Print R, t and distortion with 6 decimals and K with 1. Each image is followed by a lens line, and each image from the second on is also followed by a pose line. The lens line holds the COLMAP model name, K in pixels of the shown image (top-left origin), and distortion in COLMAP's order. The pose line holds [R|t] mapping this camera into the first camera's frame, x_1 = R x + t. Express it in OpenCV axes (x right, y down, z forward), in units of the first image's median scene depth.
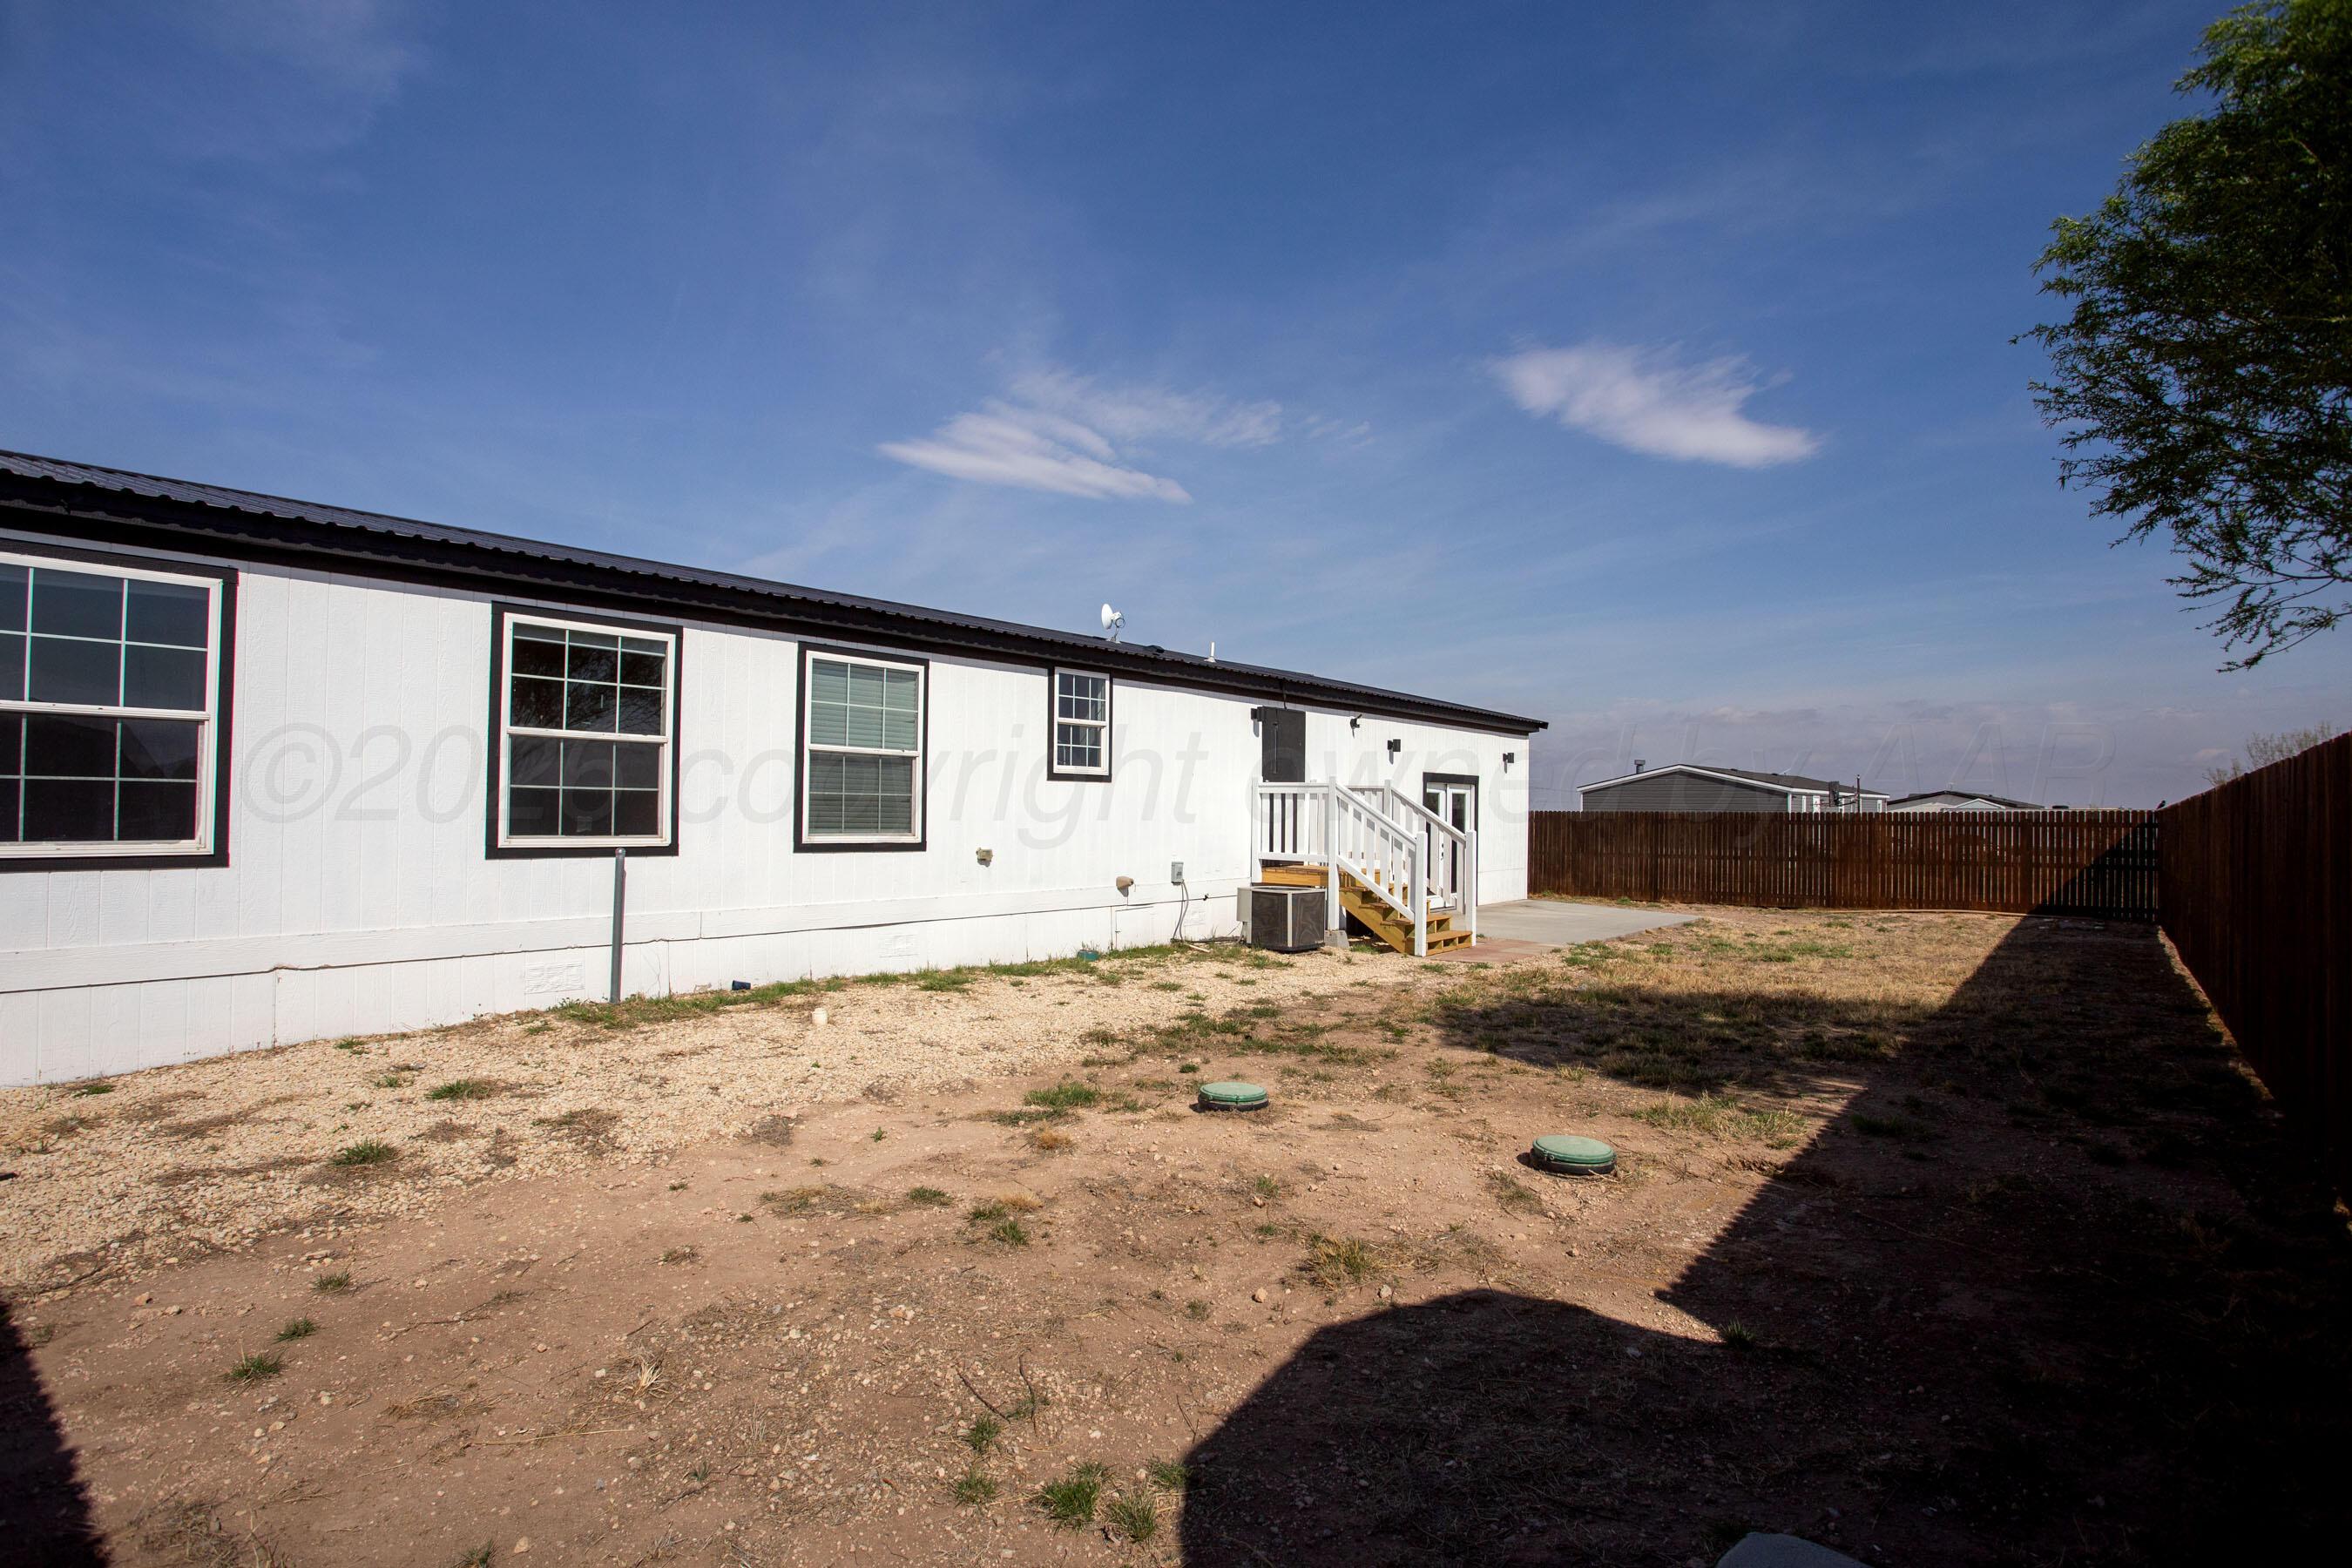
lens RADIAL K [[1174.0, 0, 1181.8], [0, 1174.0, 792.4], [0, 0, 1]] dist [-0.067472, 0.024053]
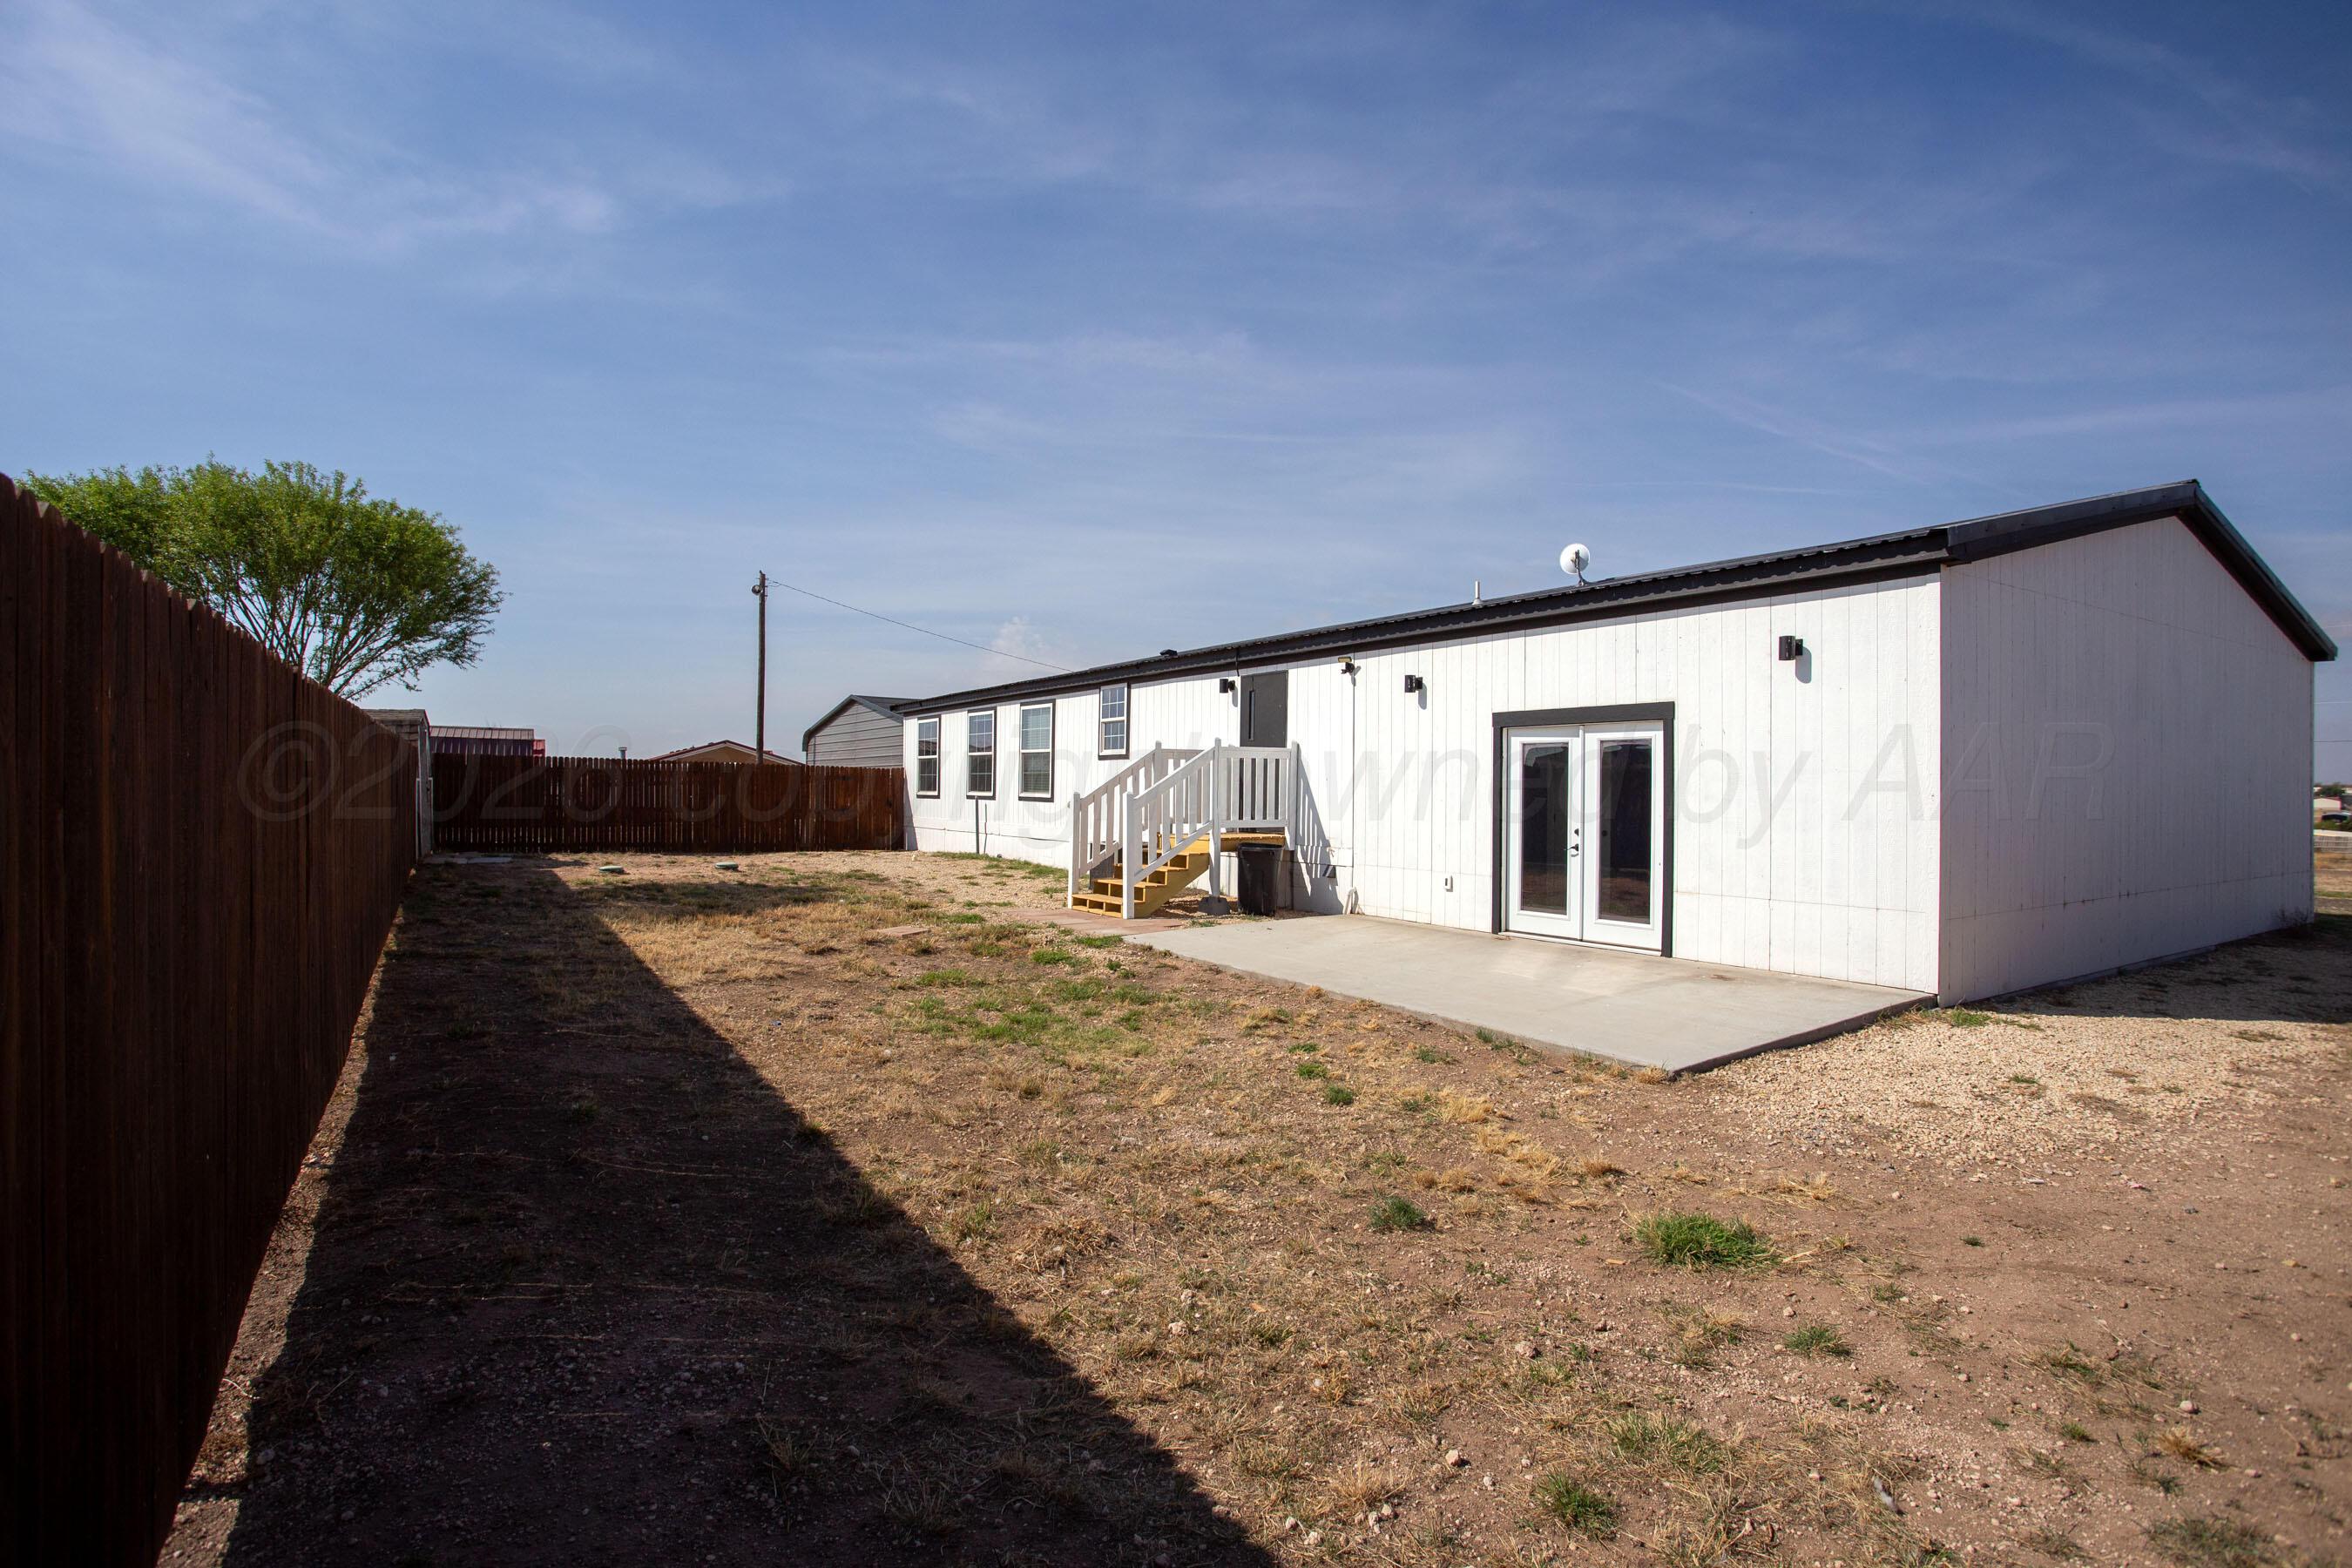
lens RADIAL K [[1174.0, 0, 1181.8], [0, 1174.0, 792.4], [0, 0, 1]] dist [-0.067472, 0.024053]
pose [[-0.315803, -0.002005, -0.948823, 1.054816], [0.011355, 0.999918, -0.005892, 0.033855], [0.948757, -0.012634, -0.315755, 1.263052]]
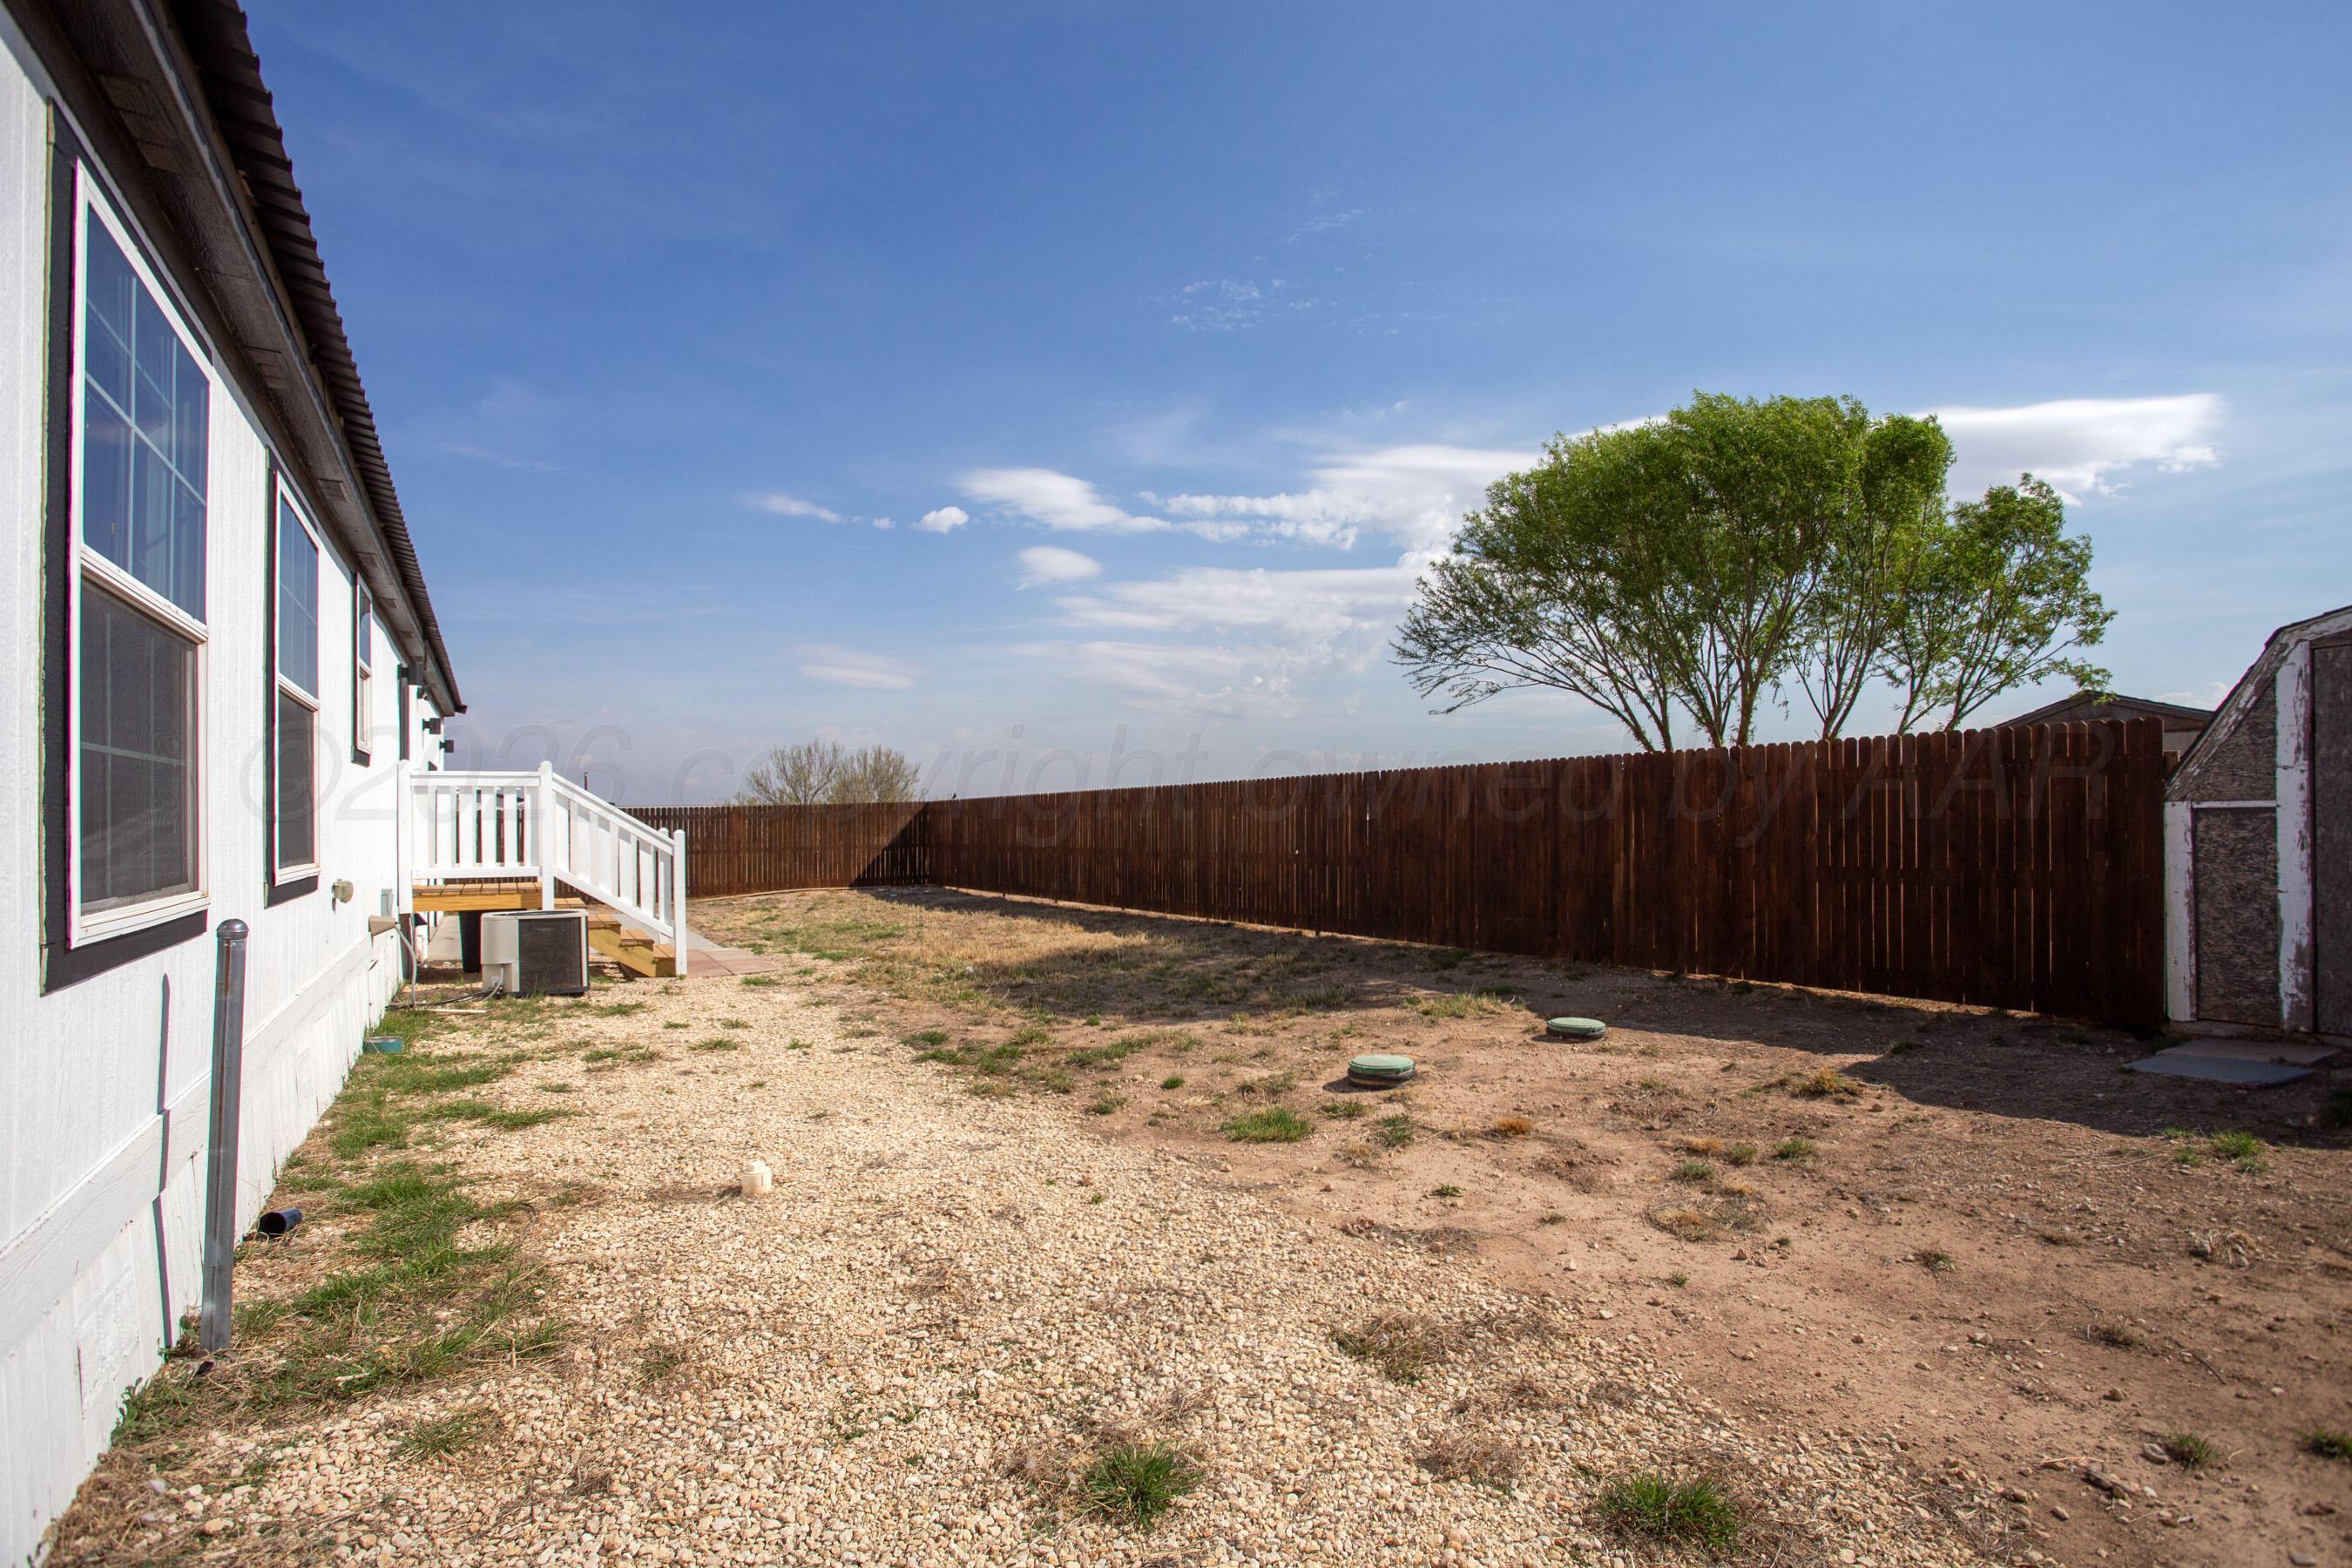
lens RADIAL K [[1174.0, 0, 1181.8], [0, 1174.0, 792.4], [0, 0, 1]] dist [-0.067472, 0.024053]
pose [[0.355596, -0.007696, 0.934608, -0.438454], [0.007146, 0.999959, 0.005516, 0.005122], [-0.934613, 0.004717, 0.355636, 0.361965]]
